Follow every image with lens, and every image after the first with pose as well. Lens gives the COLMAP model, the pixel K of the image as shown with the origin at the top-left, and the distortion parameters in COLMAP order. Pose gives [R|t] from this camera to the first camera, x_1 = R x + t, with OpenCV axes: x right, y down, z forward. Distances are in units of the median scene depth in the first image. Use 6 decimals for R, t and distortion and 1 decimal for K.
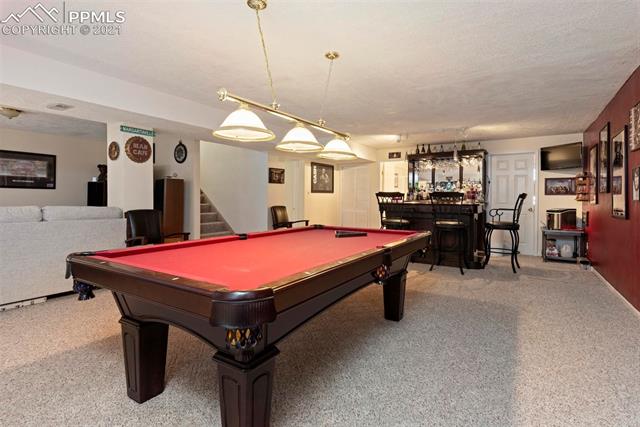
lens RADIAL K [[328.2, 0, 320.0], [0, 328.2, 213.5], [0, 0, 1]] dist [-0.002296, 0.000014]
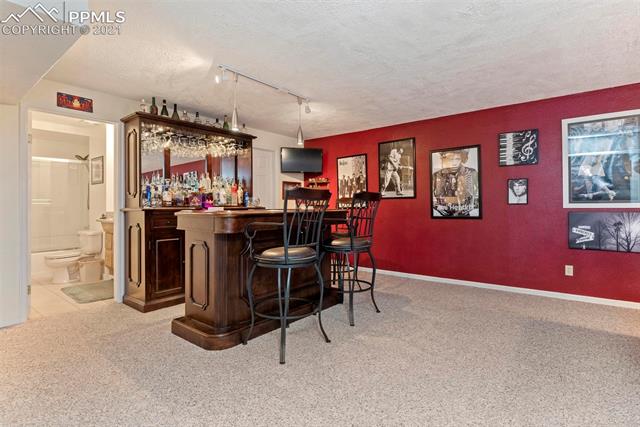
lens RADIAL K [[328.2, 0, 320.0], [0, 328.2, 213.5], [0, 0, 1]] dist [-0.002296, 0.000014]
pose [[0.114265, -0.027548, 0.993068, -0.195458], [0.044502, 0.998754, 0.022586, -0.031302], [-0.992453, 0.041612, 0.115348, 0.729948]]
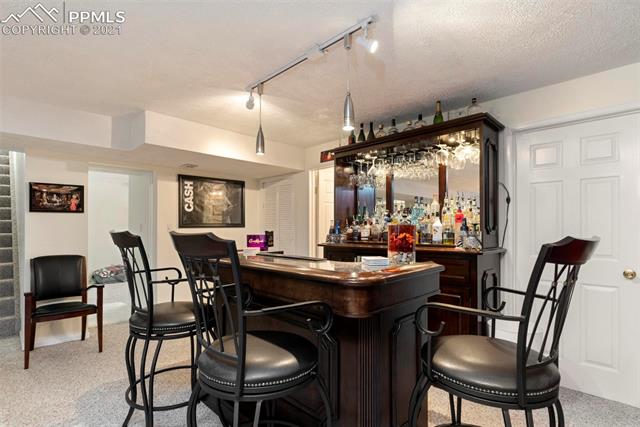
lens RADIAL K [[328.2, 0, 320.0], [0, 328.2, 213.5], [0, 0, 1]] dist [-0.002296, 0.000014]
pose [[0.977047, -0.018161, -0.212250, 0.371791], [-0.001556, 0.995725, -0.092360, -0.041135], [0.213020, 0.090570, 0.972841, 0.562179]]
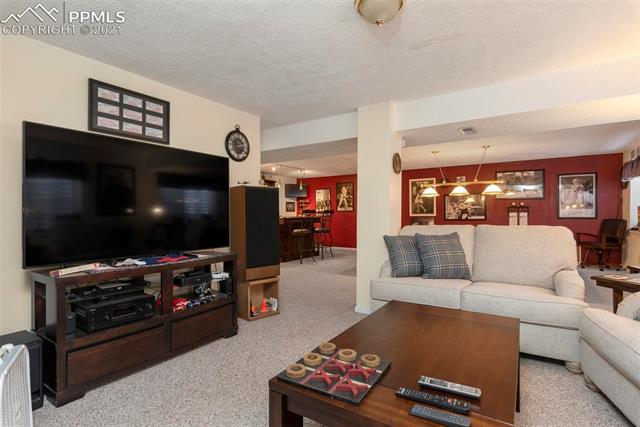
lens RADIAL K [[328.2, 0, 320.0], [0, 328.2, 213.5], [0, 0, 1]] dist [-0.002296, 0.000014]
pose [[0.029122, 0.000028, 0.999576, -0.930153], [0.045265, 0.998974, -0.001347, -0.034648], [-0.998550, 0.045285, 0.029090, 0.713325]]
